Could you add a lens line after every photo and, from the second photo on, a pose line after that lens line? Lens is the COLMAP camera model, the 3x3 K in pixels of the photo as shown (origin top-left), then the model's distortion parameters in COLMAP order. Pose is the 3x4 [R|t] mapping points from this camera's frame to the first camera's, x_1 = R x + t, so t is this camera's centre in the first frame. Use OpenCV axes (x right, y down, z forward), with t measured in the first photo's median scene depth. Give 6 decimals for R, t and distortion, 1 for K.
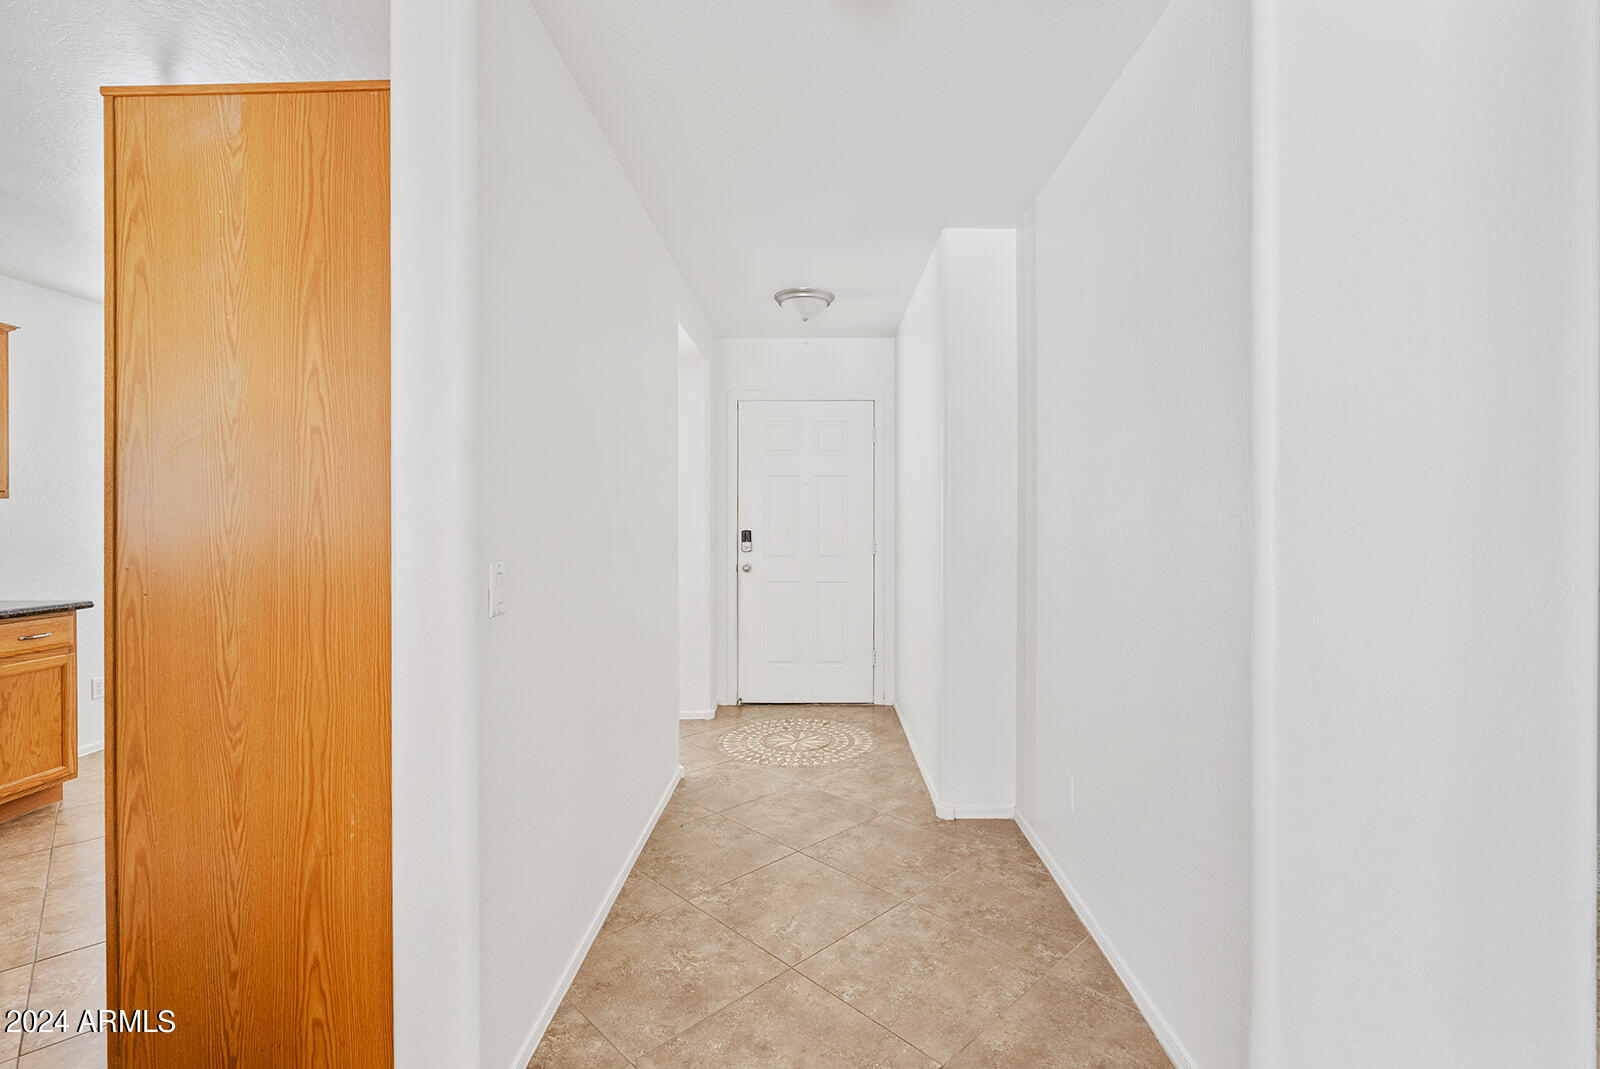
lens RADIAL K [[730.6, 0, 799.7], [0, 730.6, 529.8], [0, 0, 1]] dist [-0.000366, 0.000324]
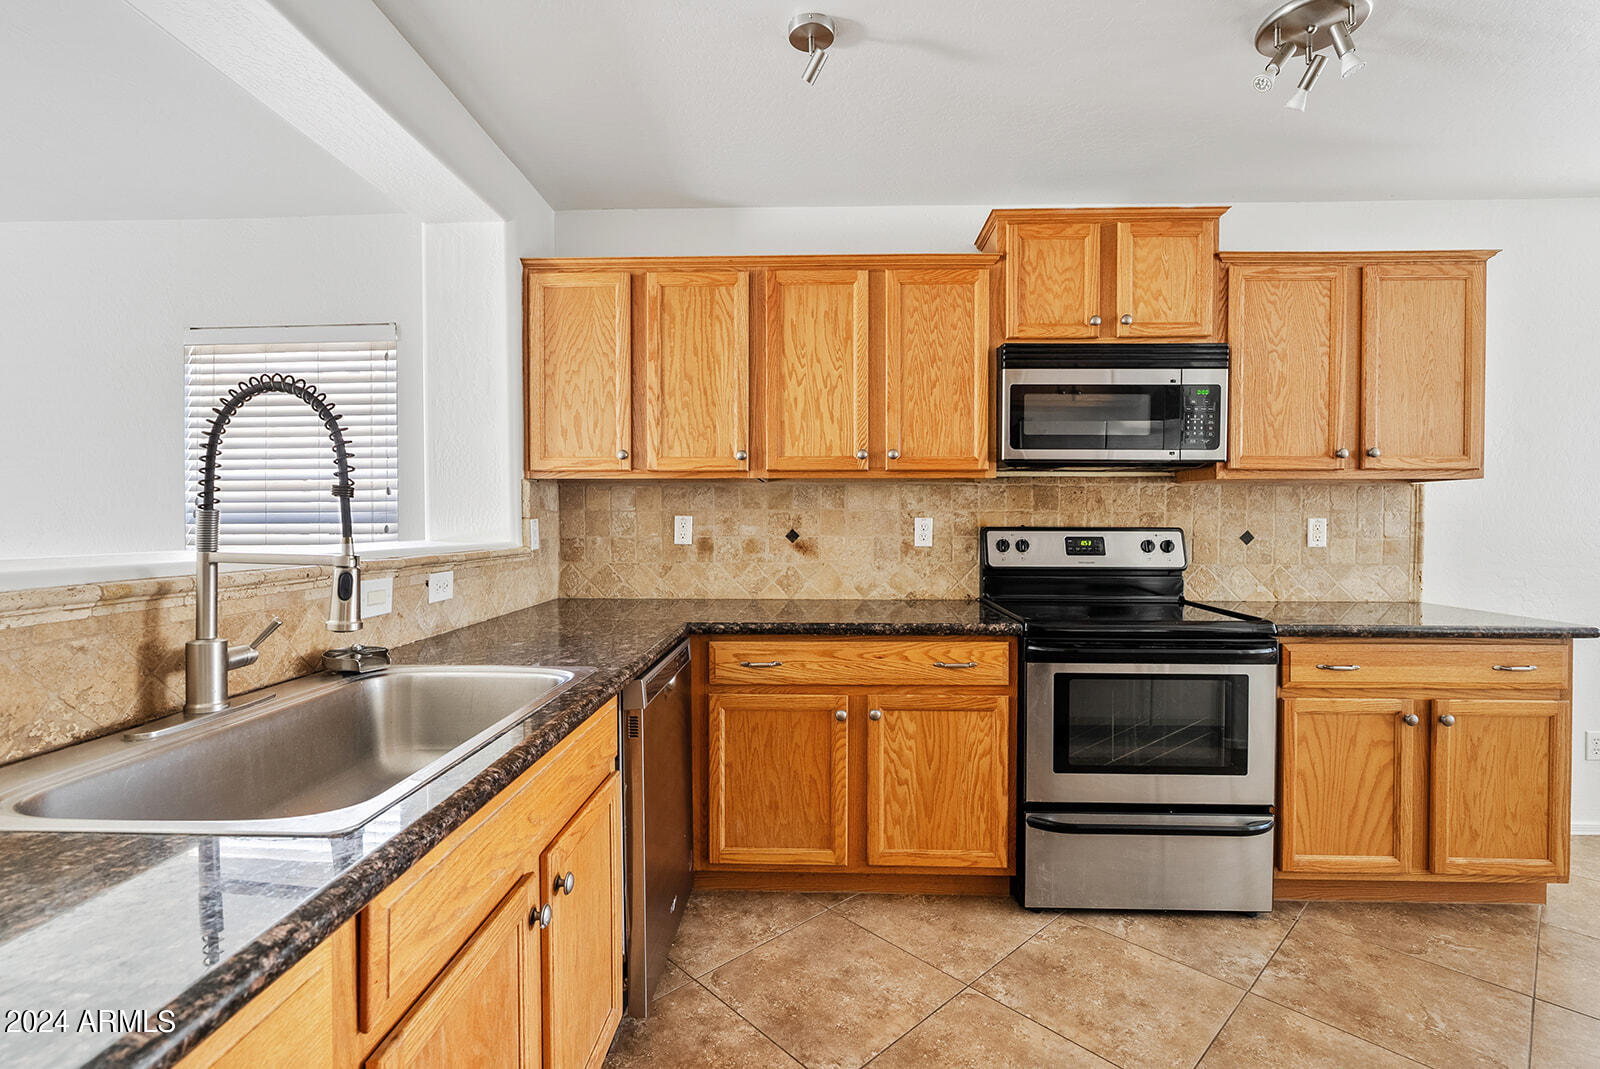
lens RADIAL K [[730.6, 0, 800.0], [0, 730.6, 529.7], [0, 0, 1]] dist [-0.000366, 0.000324]
pose [[0.000019, 0.016028, -0.999872, -0.328007], [-0.007594, 0.999843, 0.016028, 0.003848], [0.999971, 0.007593, 0.000141, 0.294419]]
